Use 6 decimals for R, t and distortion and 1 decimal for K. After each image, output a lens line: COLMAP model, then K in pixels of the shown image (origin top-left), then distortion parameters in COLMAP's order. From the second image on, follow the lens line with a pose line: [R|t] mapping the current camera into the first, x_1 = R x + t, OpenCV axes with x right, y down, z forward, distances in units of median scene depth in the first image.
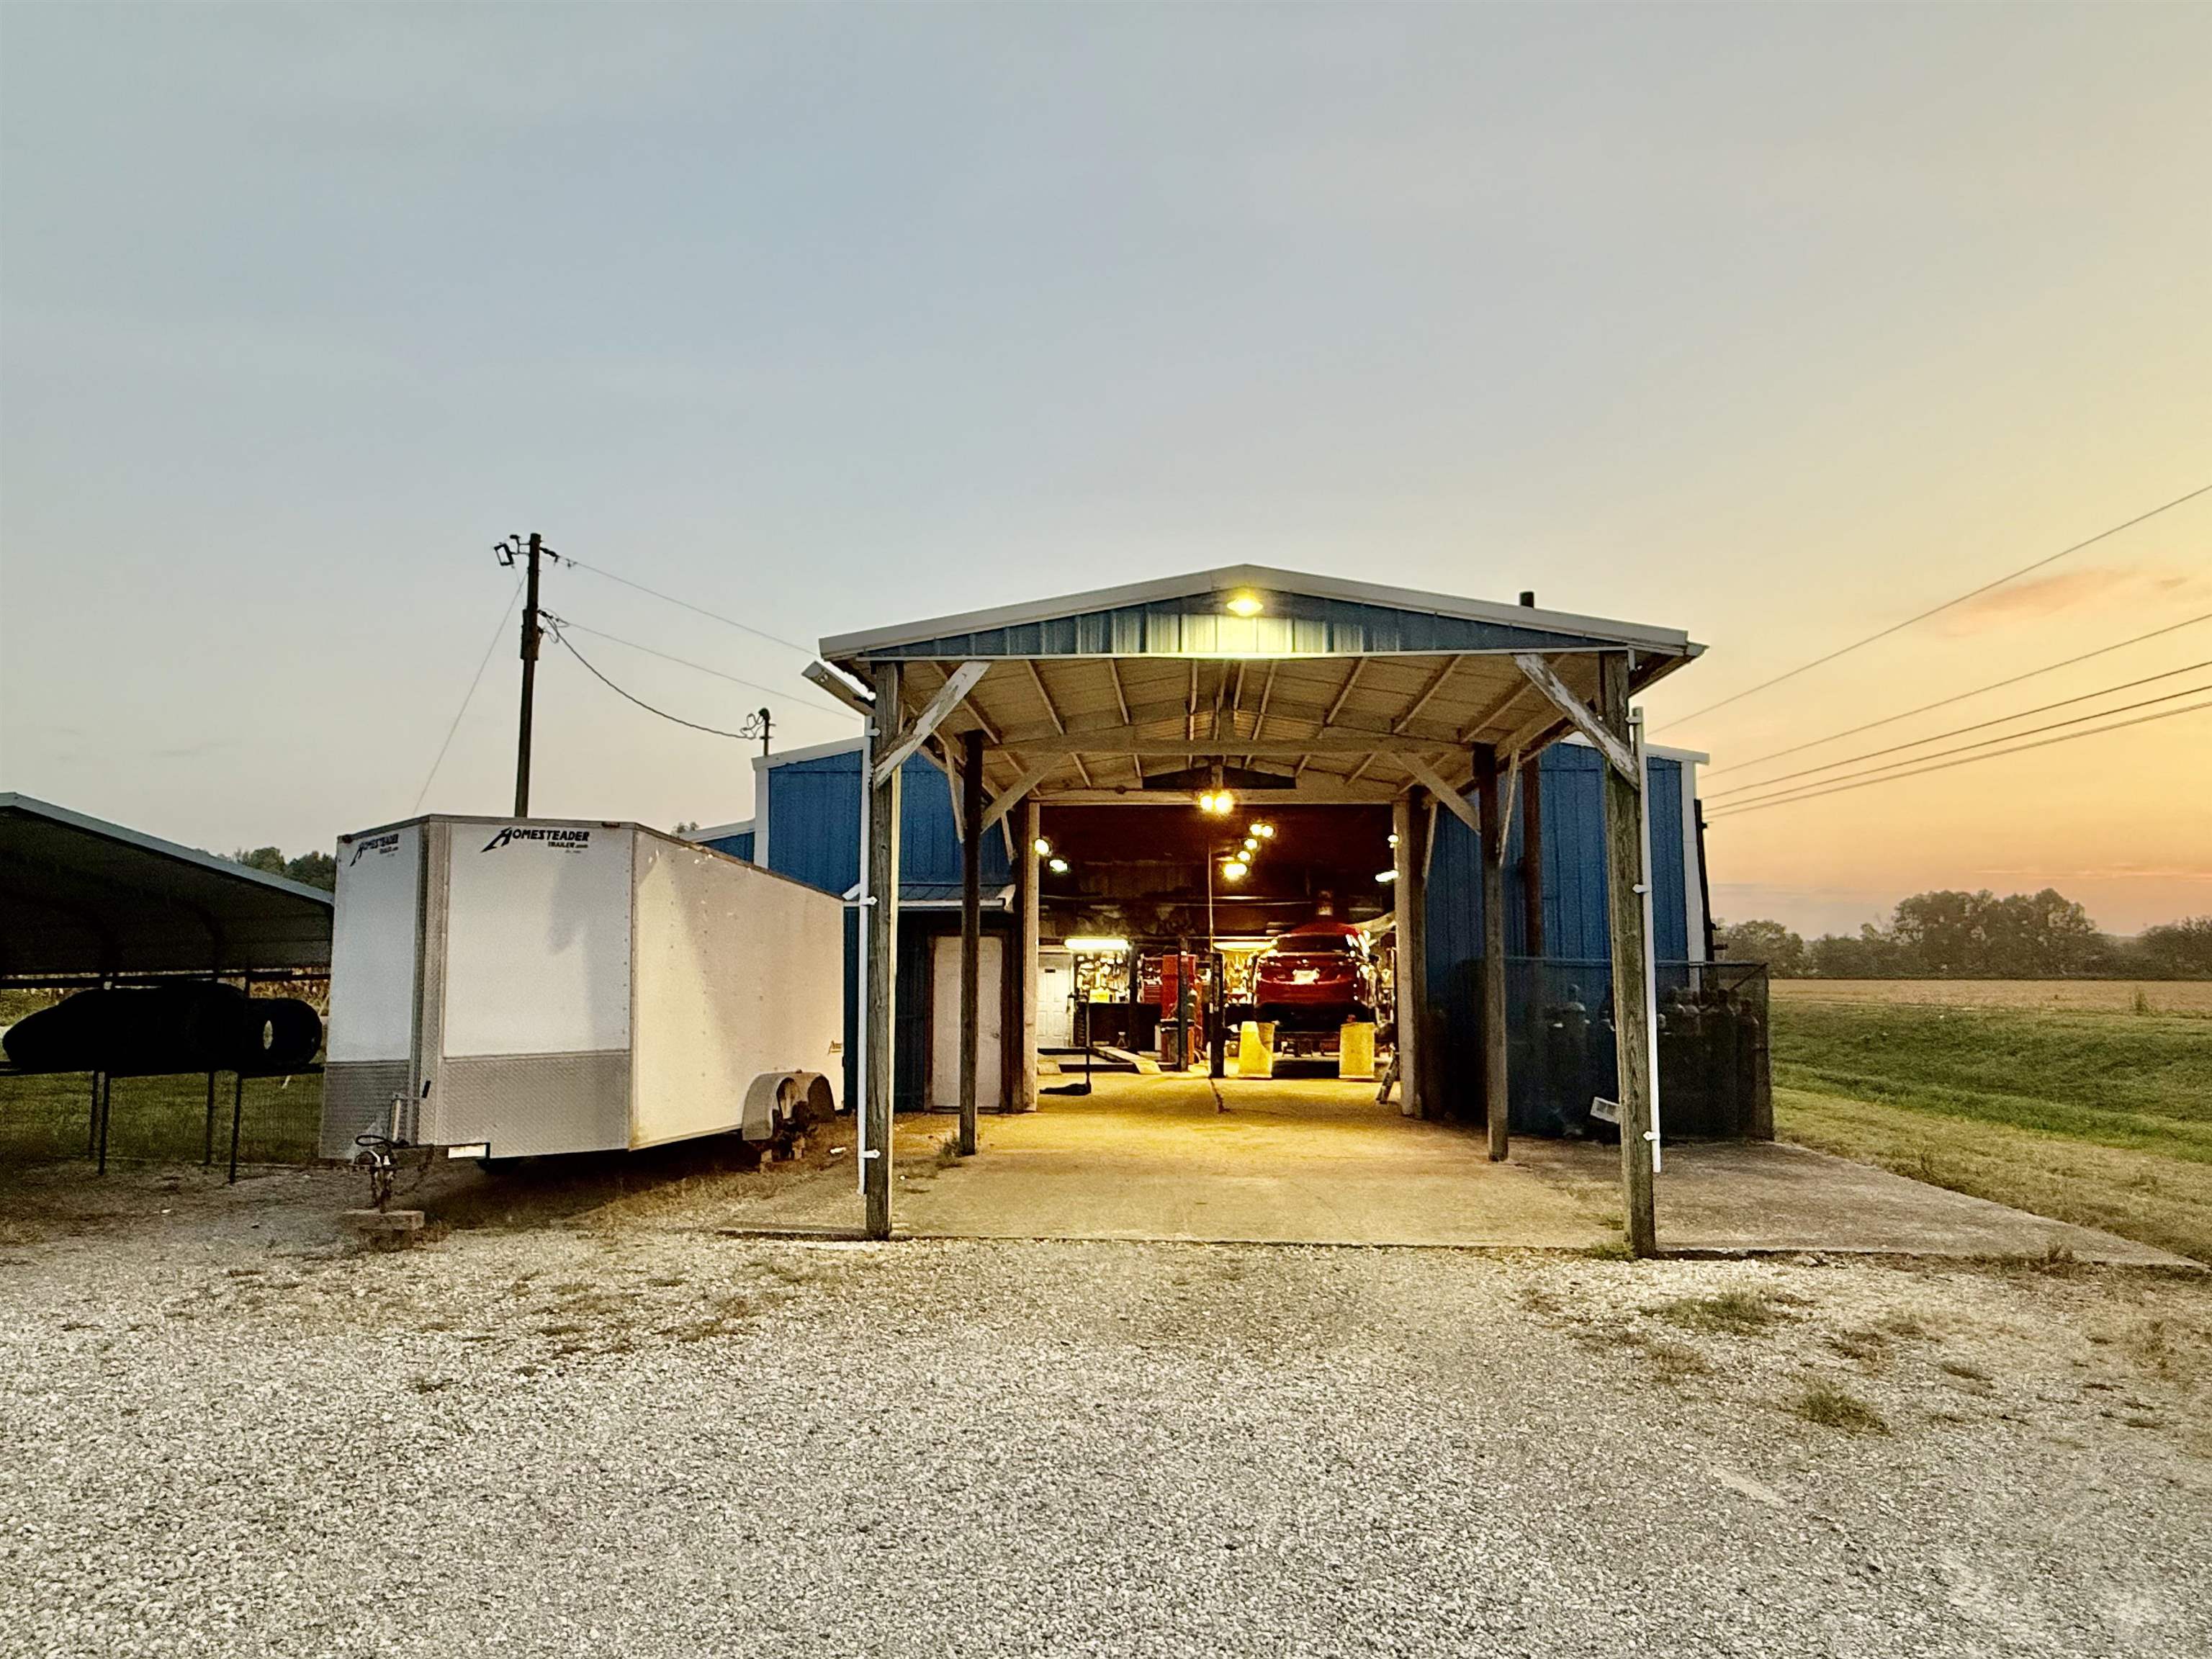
lens RADIAL K [[1288.9, 0, 1114.9], [0, 1288.9, 841.3], [0, 0, 1]] dist [0.002926, 0.000036]
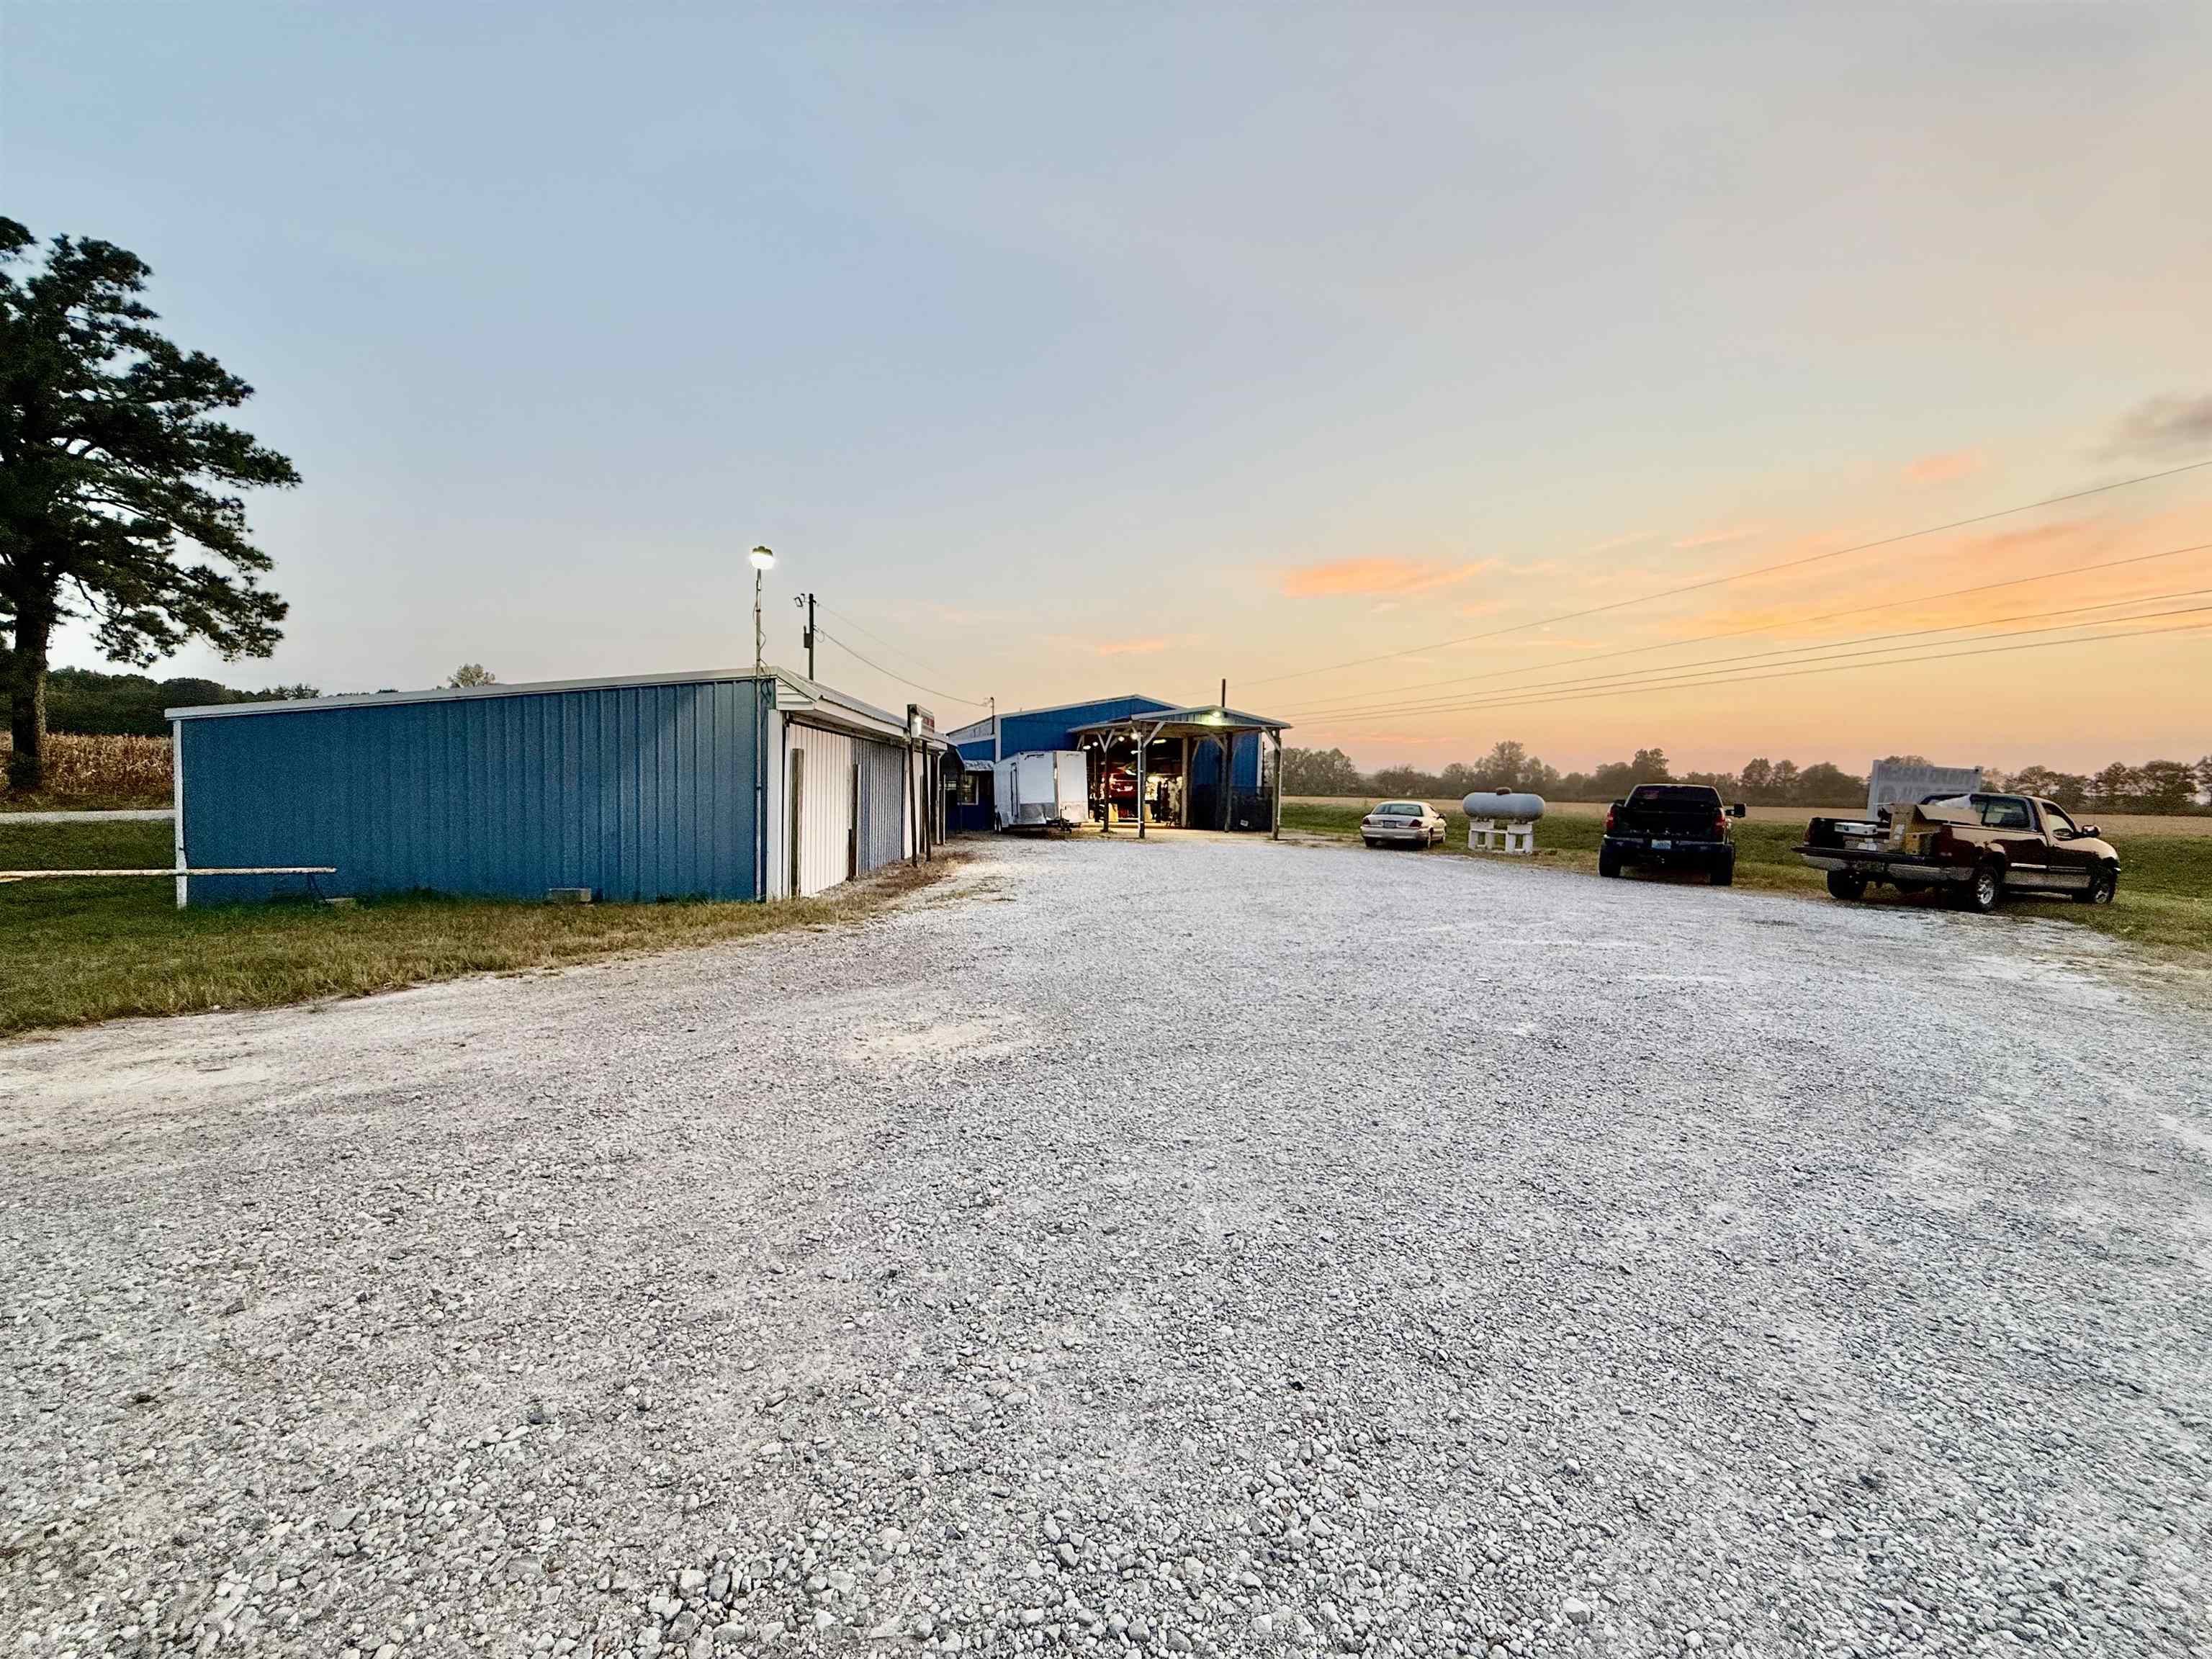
lens RADIAL K [[879.4, 0, 1100.8], [0, 879.4, 831.2], [0, 0, 1]] dist [-0.000208, -0.000370]
pose [[0.933057, -0.001781, 0.359725, -0.917564], [-0.052604, 0.988563, 0.141339, -0.114314], [-0.355863, -0.150800, 0.922291, -1.223983]]
